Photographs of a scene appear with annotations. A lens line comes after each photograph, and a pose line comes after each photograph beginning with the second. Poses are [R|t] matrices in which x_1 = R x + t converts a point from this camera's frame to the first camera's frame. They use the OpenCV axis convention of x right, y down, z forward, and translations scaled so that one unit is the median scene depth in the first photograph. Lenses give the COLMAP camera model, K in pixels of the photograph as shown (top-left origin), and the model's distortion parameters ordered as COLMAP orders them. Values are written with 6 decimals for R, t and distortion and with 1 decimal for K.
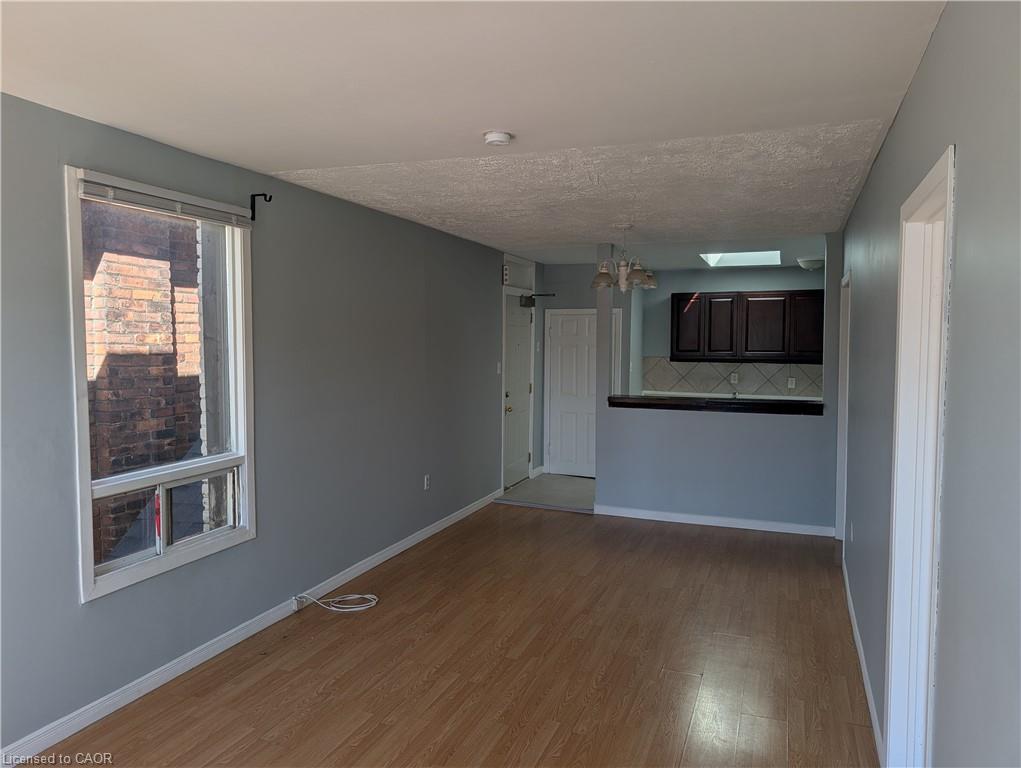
lens RADIAL K [[733.1, 0, 510.5], [0, 733.1, 384.0], [0, 0, 1]] dist [0.005746, -0.001258]
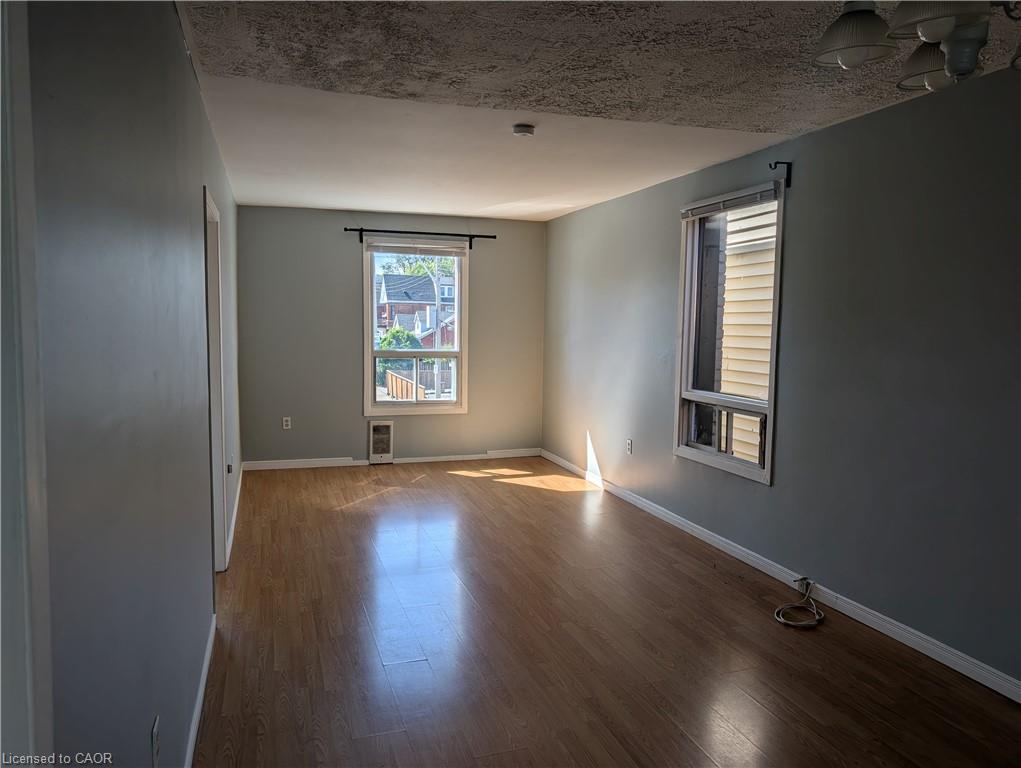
lens RADIAL K [[733.1, 0, 510.5], [0, 733.1, 384.0], [0, 0, 1]] dist [0.005746, -0.001258]
pose [[-0.776070, 0.043408, -0.629151, 0.664877], [-0.053977, 0.989396, 0.134844, -0.068797], [0.628332, 0.138607, -0.765498, 1.674595]]
